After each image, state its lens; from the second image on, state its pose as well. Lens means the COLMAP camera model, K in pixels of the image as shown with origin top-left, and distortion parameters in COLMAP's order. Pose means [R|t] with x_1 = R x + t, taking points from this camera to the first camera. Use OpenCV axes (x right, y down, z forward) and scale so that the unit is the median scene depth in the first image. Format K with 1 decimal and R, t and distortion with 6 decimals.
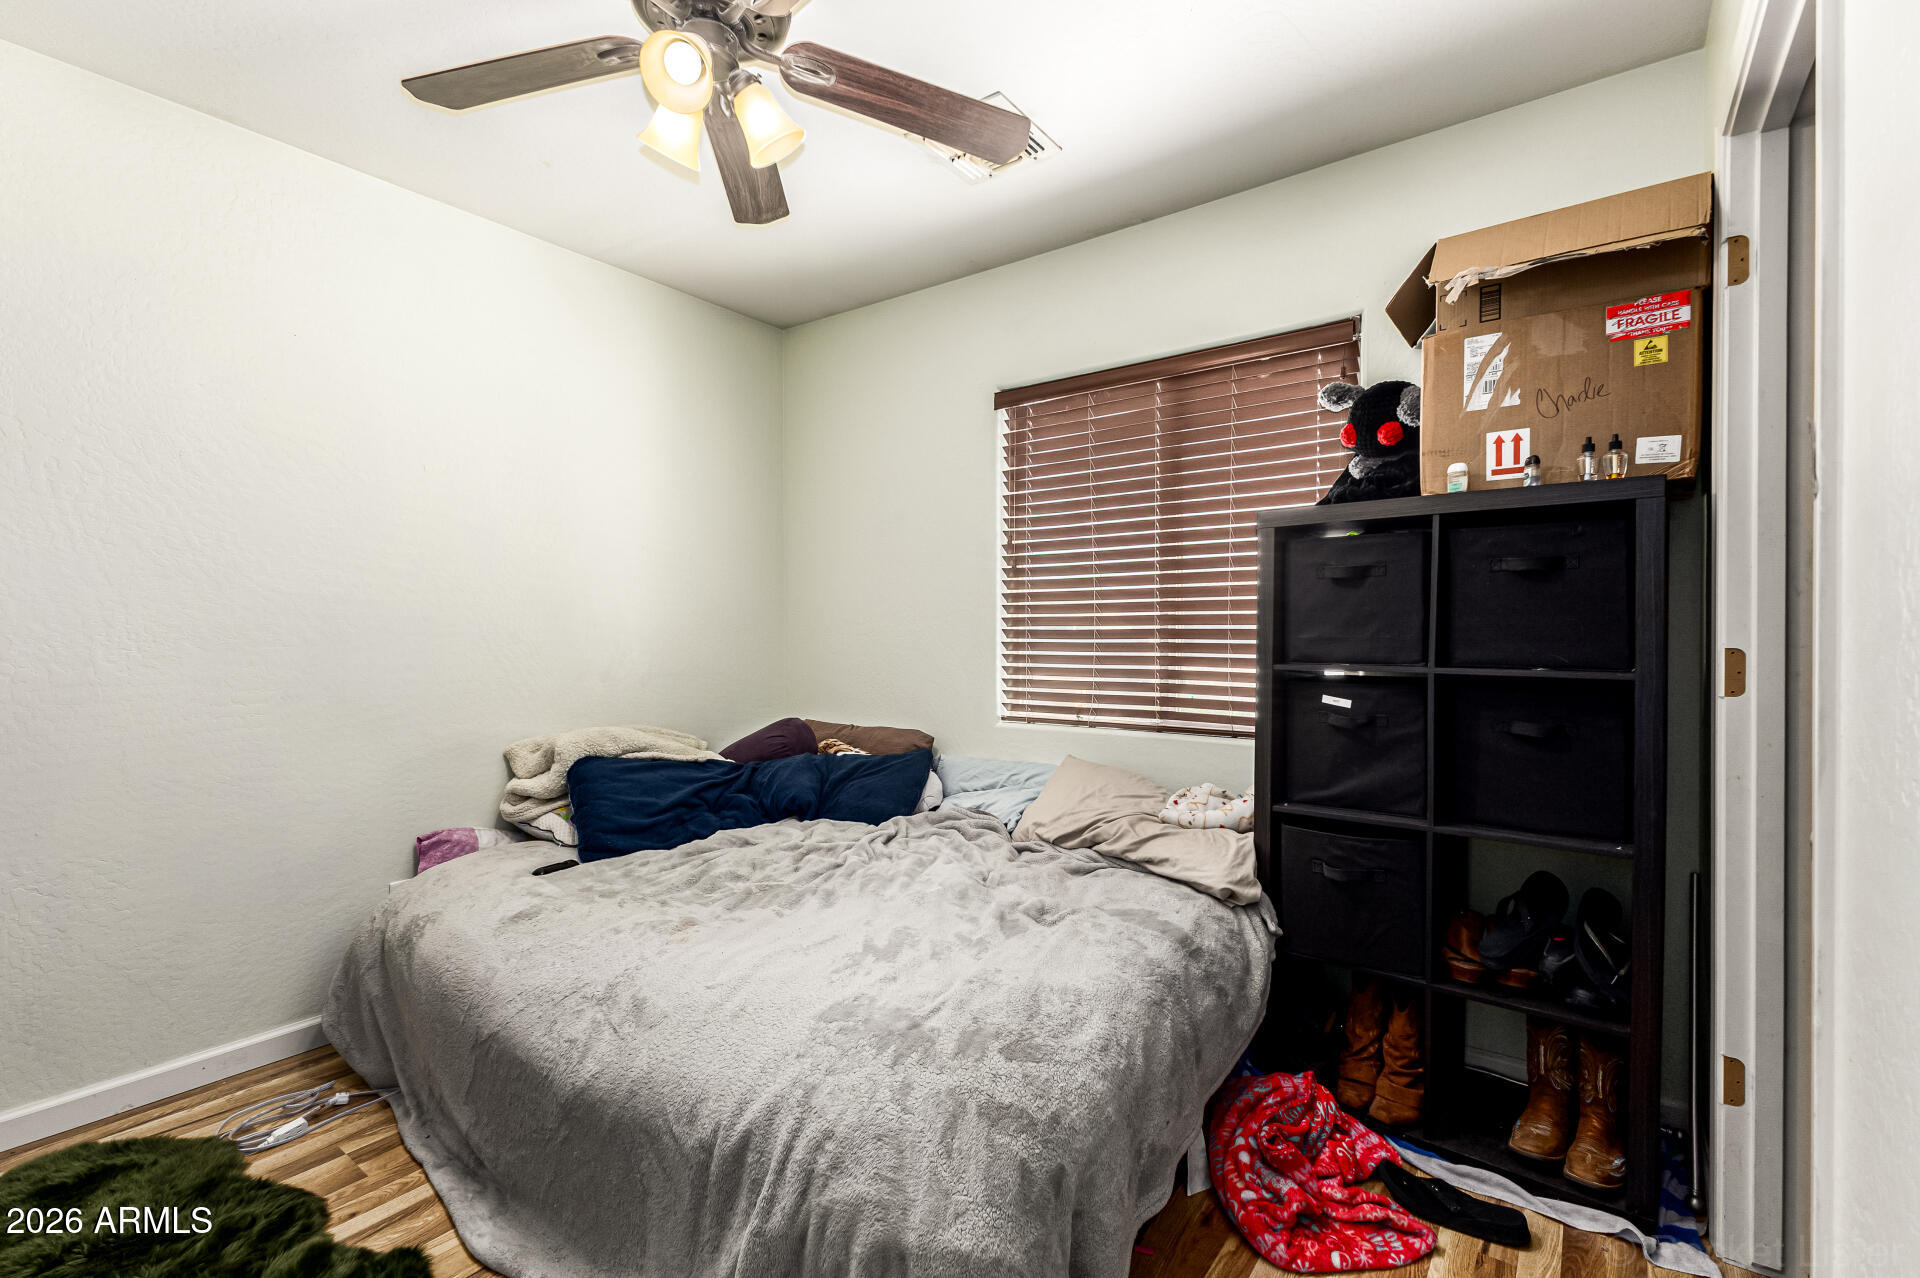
lens RADIAL K [[835.3, 0, 961.0], [0, 835.3, 645.0], [0, 0, 1]] dist [0.016457, -0.003978]
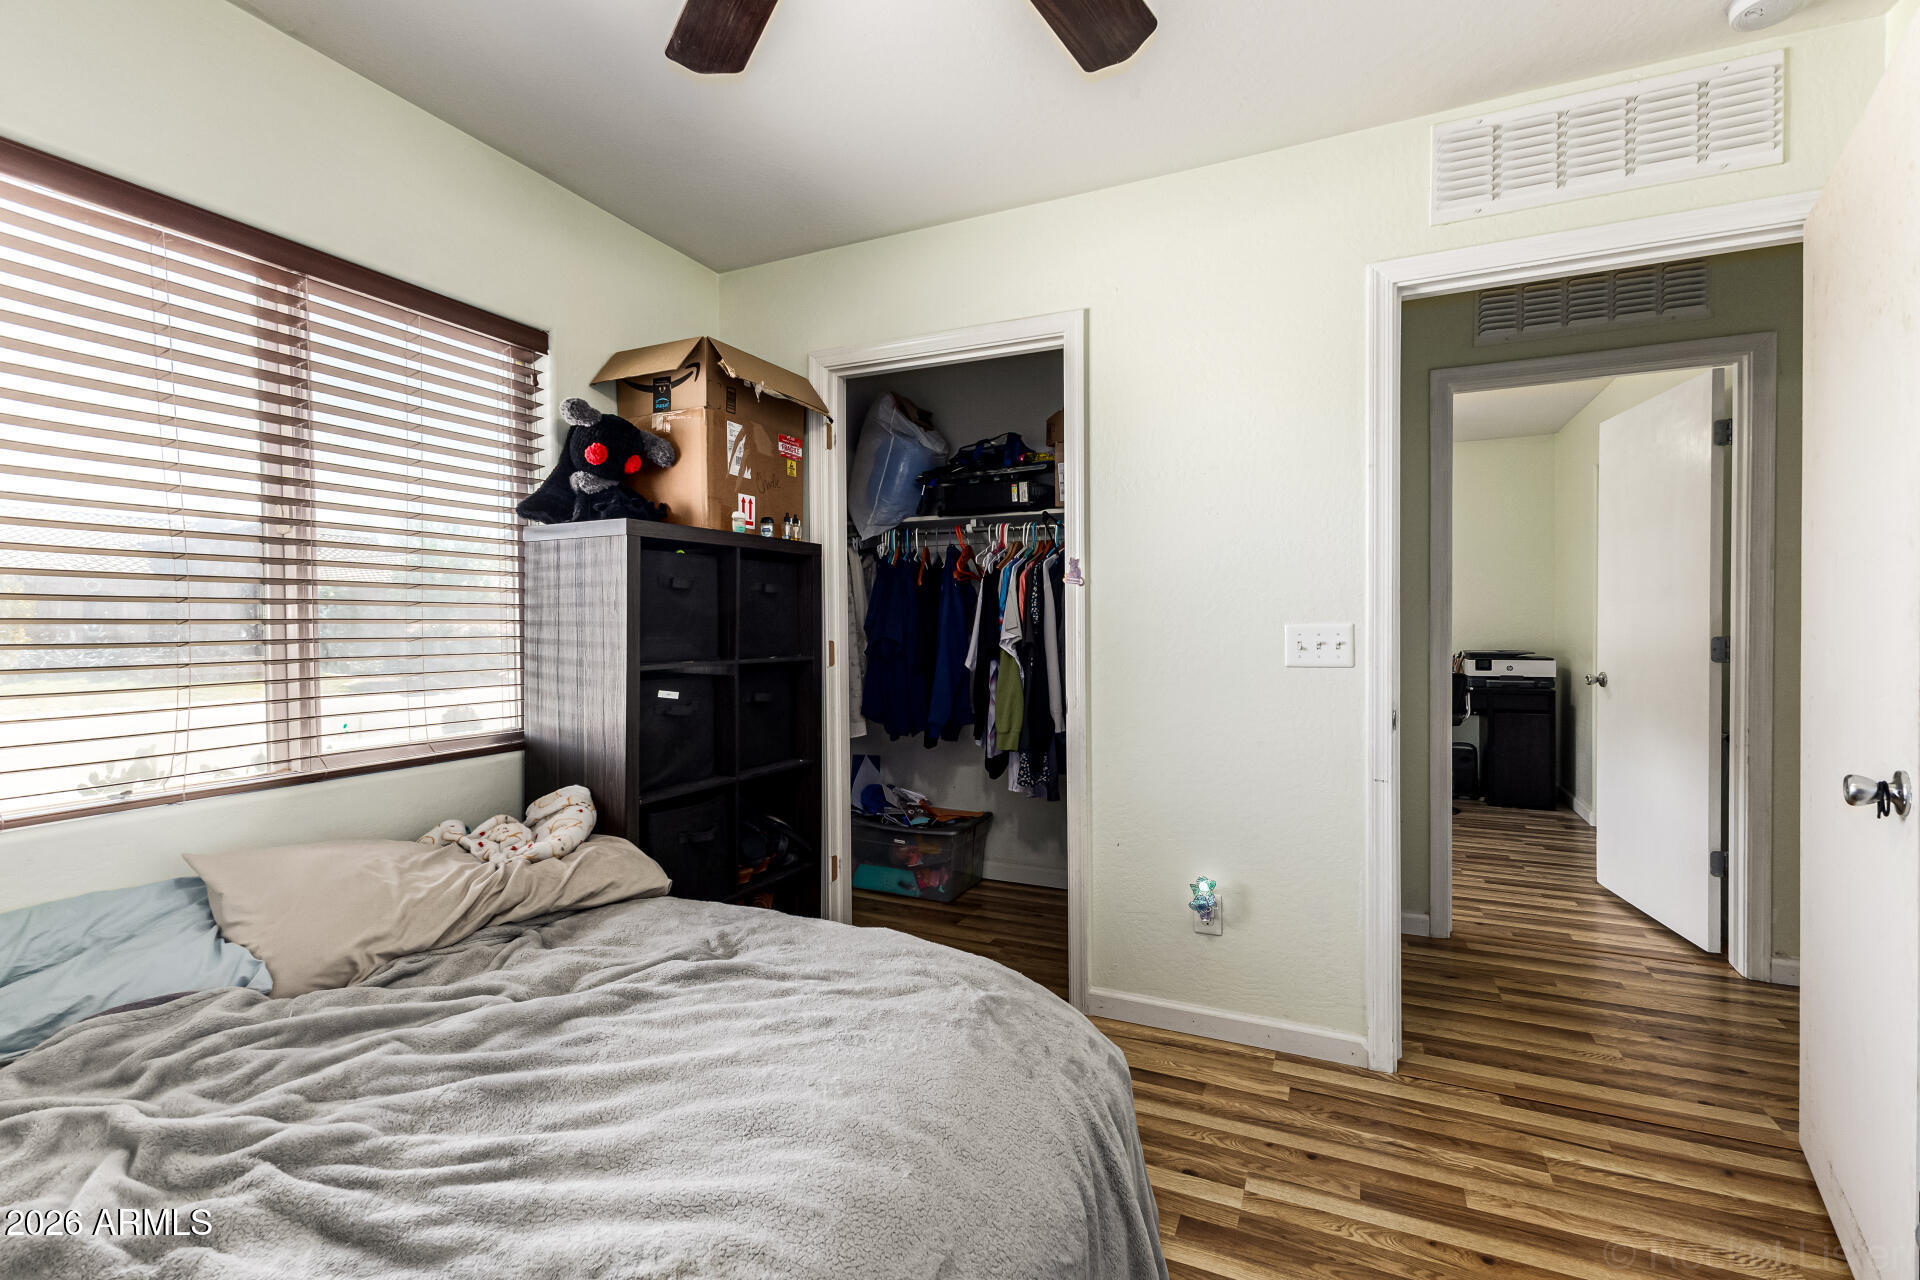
lens RADIAL K [[835.3, 0, 963.5], [0, 835.3, 635.0], [0, 0, 1]] dist [0.016457, -0.003978]
pose [[-0.197755, -0.012949, 0.980166, -0.841443], [0.016573, 0.999726, 0.016552, -0.030011], [-0.980111, 0.019518, -0.197486, 0.917529]]
